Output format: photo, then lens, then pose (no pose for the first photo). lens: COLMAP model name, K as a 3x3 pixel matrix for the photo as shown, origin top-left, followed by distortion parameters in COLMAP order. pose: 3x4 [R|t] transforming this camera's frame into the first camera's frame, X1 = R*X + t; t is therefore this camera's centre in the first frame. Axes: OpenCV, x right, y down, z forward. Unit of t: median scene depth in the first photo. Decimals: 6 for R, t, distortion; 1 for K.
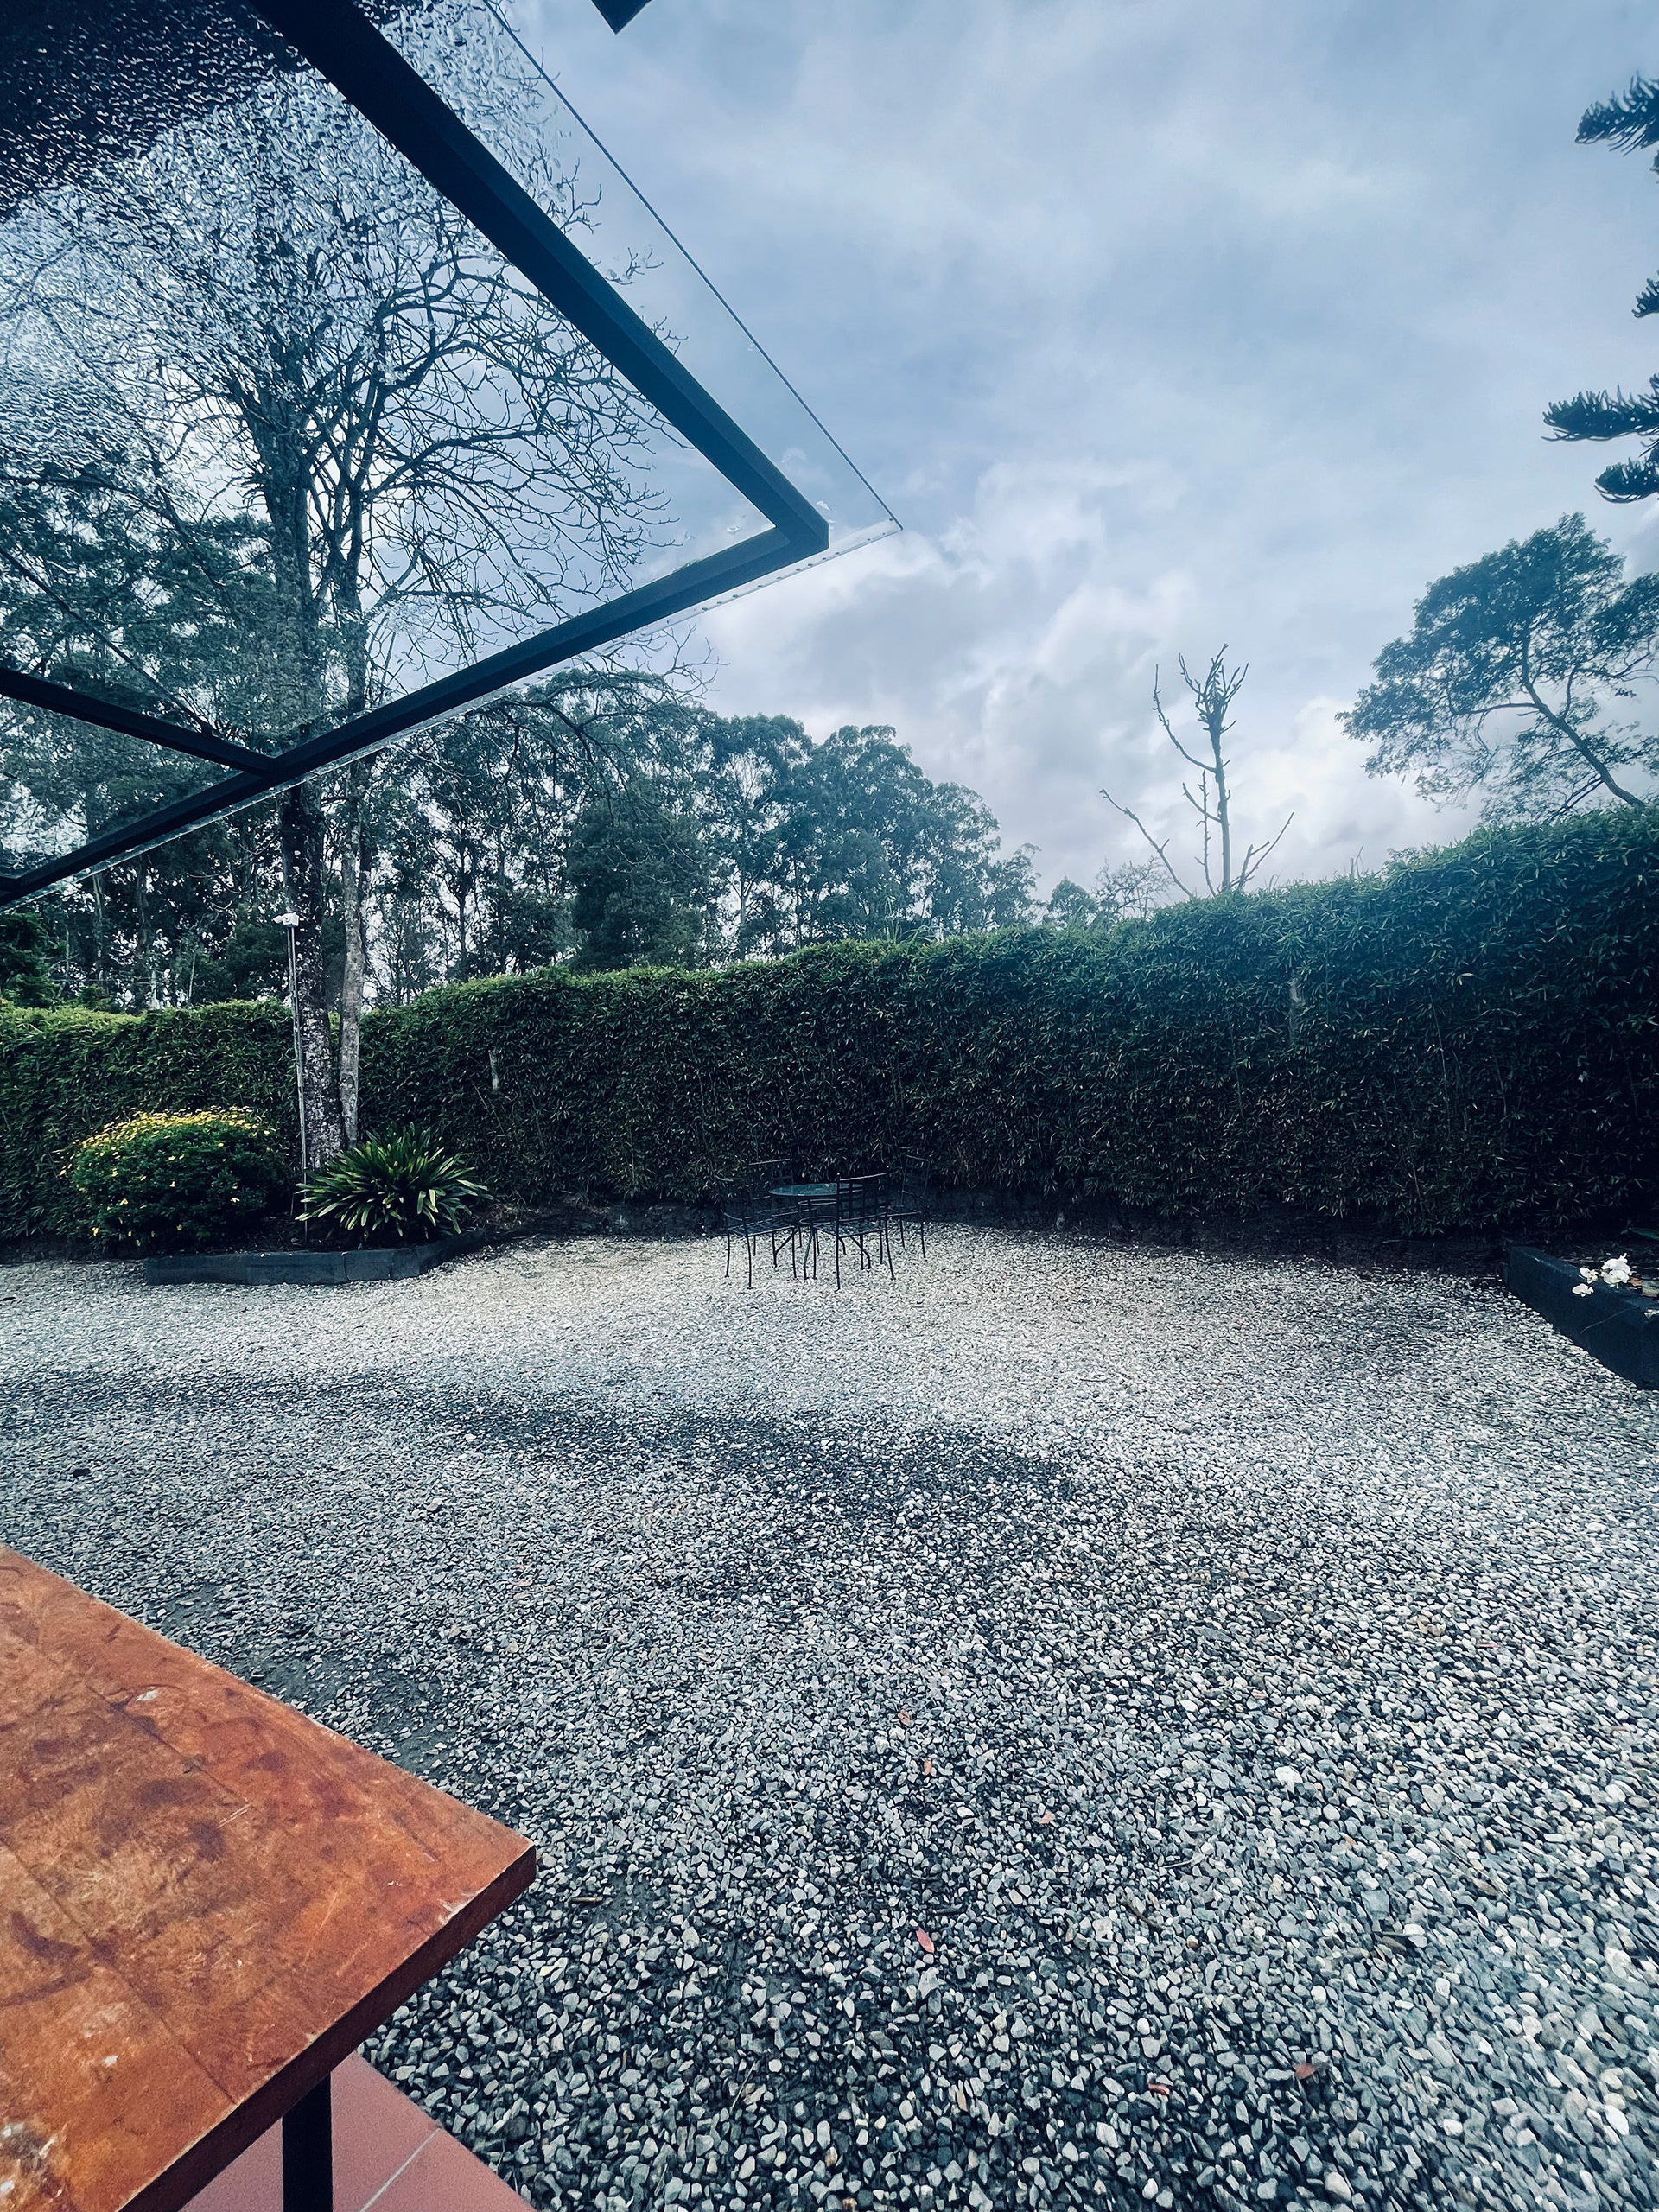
lens RADIAL K [[898.5, 0, 830.5], [0, 898.5, 1108.9], [0, 0, 1]] dist [-0.004417, 0.000038]
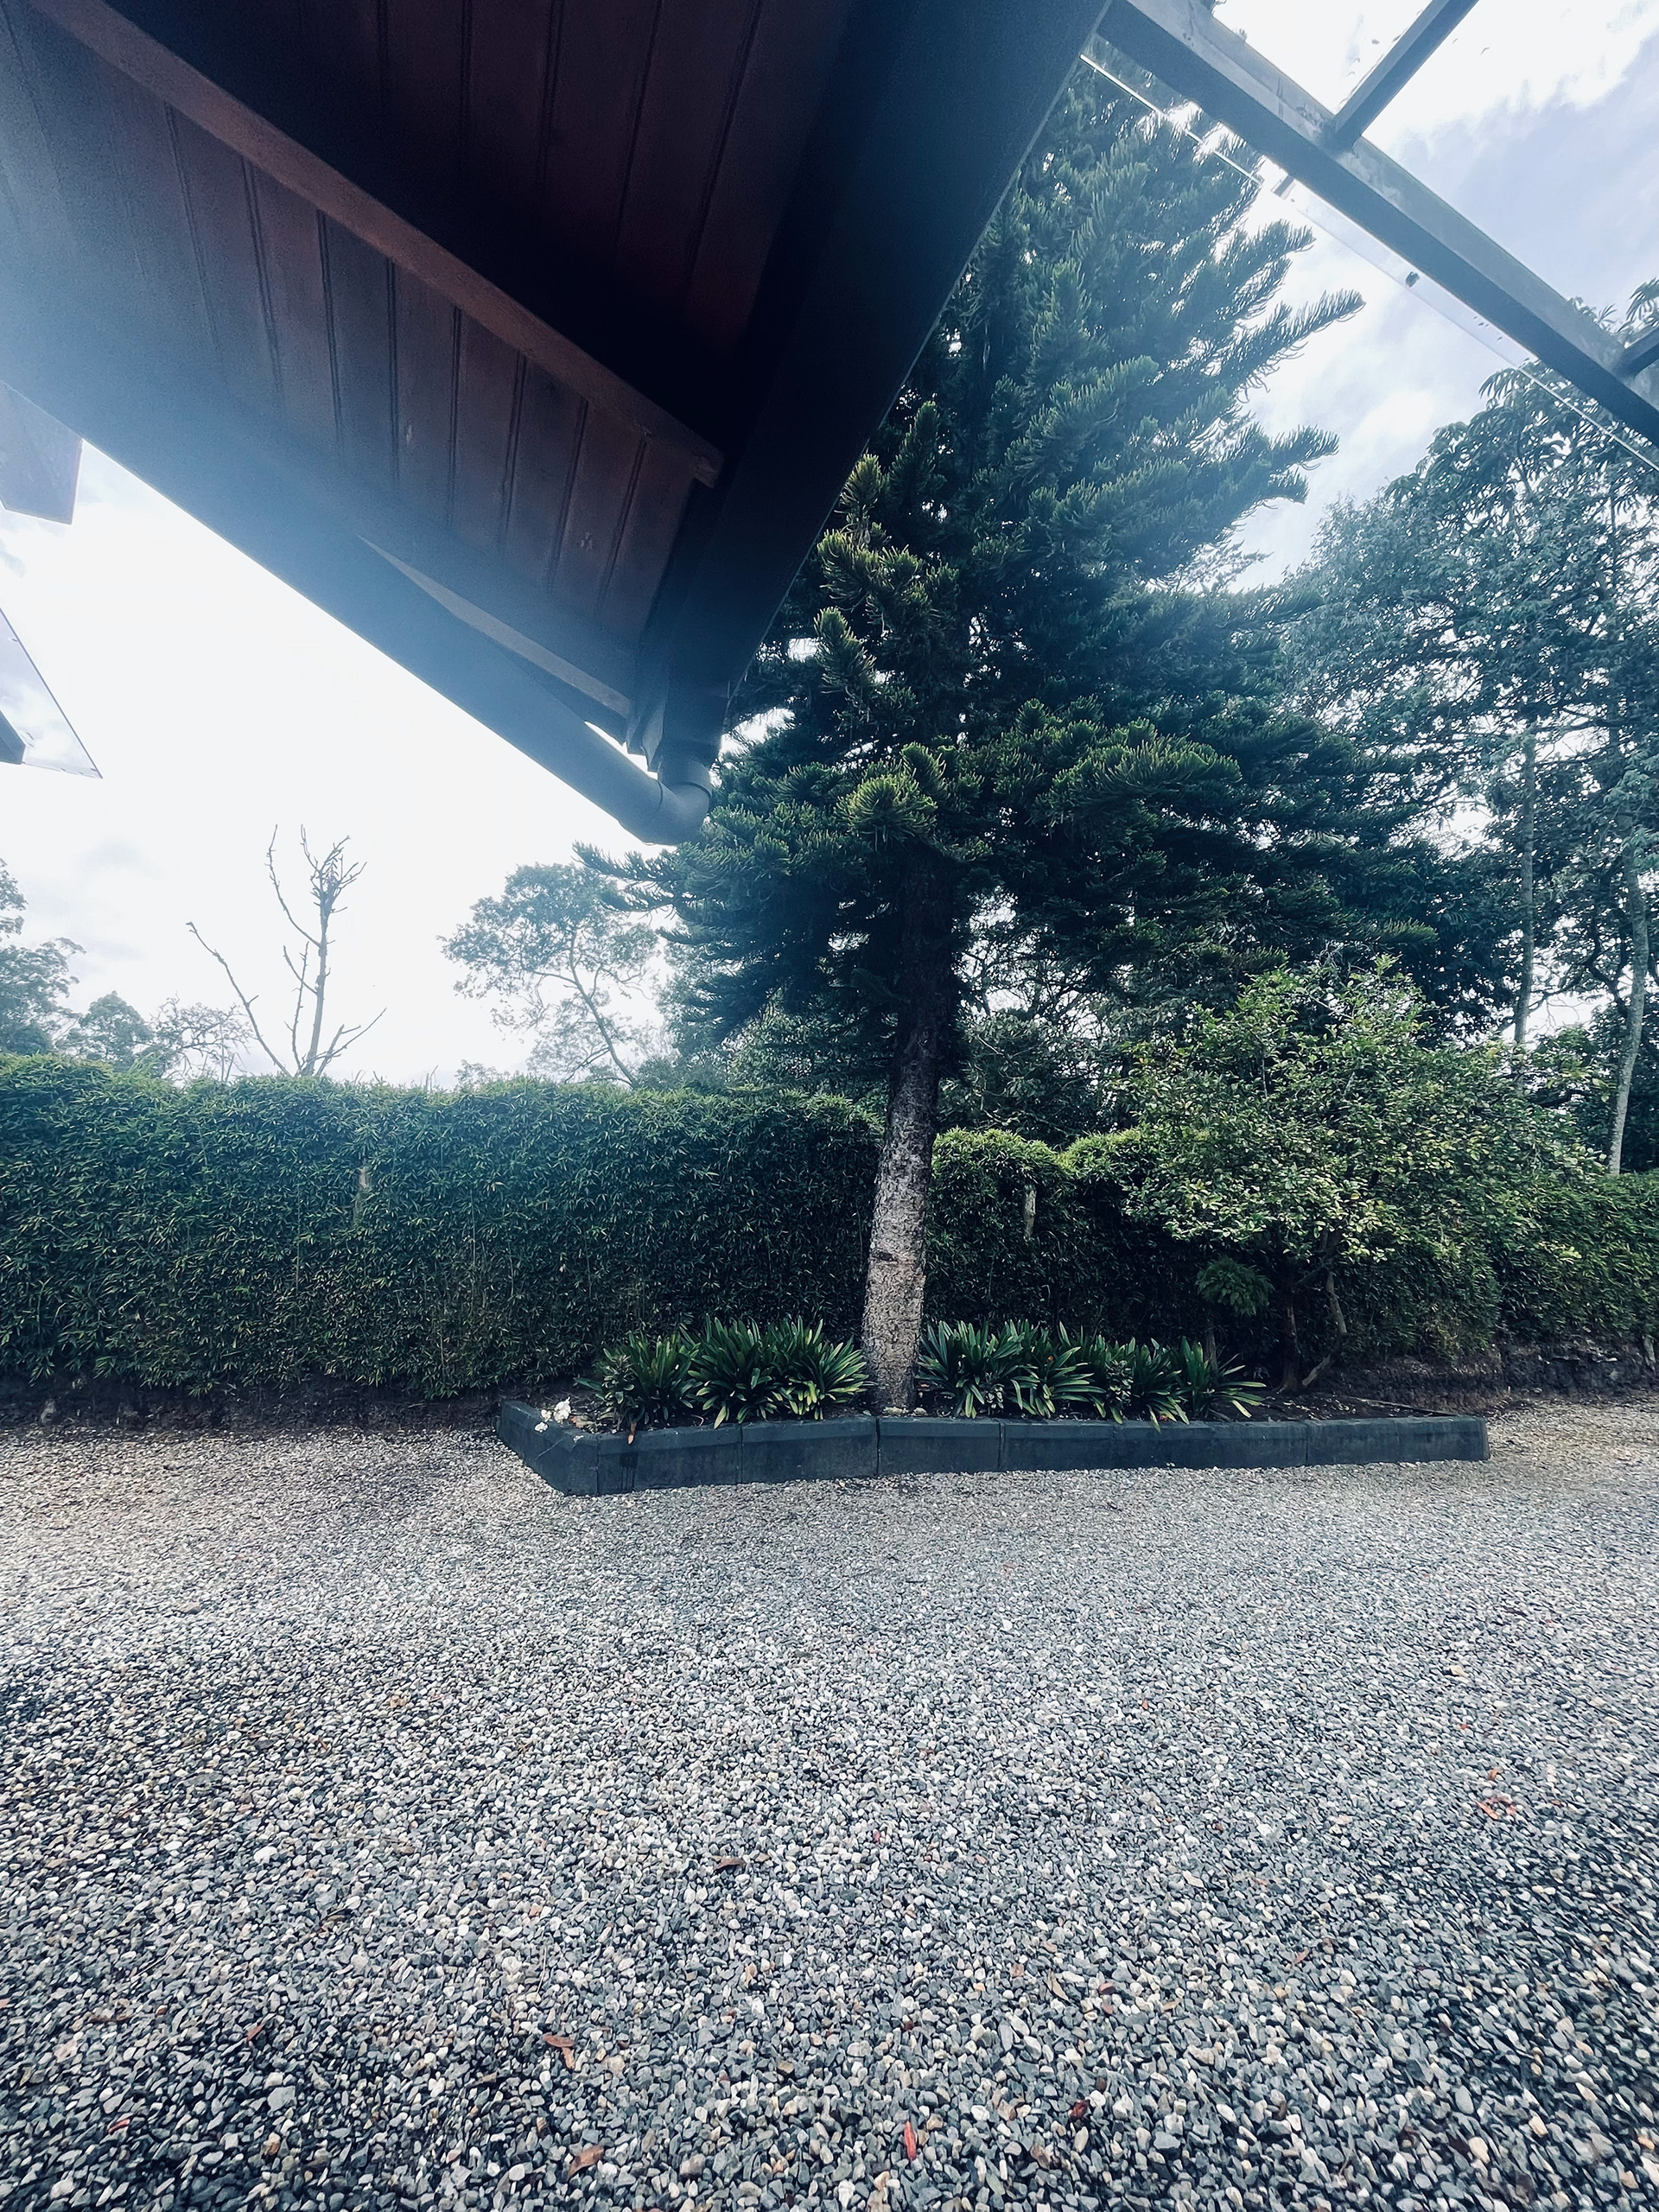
lens RADIAL K [[898.5, 0, 829.3], [0, 898.5, 1111.7], [0, 0, 1]] dist [-0.004417, 0.000038]
pose [[0.571231, 0.191590, 0.798116, -0.096144], [-0.035422, 0.977224, -0.209233, 0.003162], [-0.820025, 0.091249, 0.565007, -0.182358]]
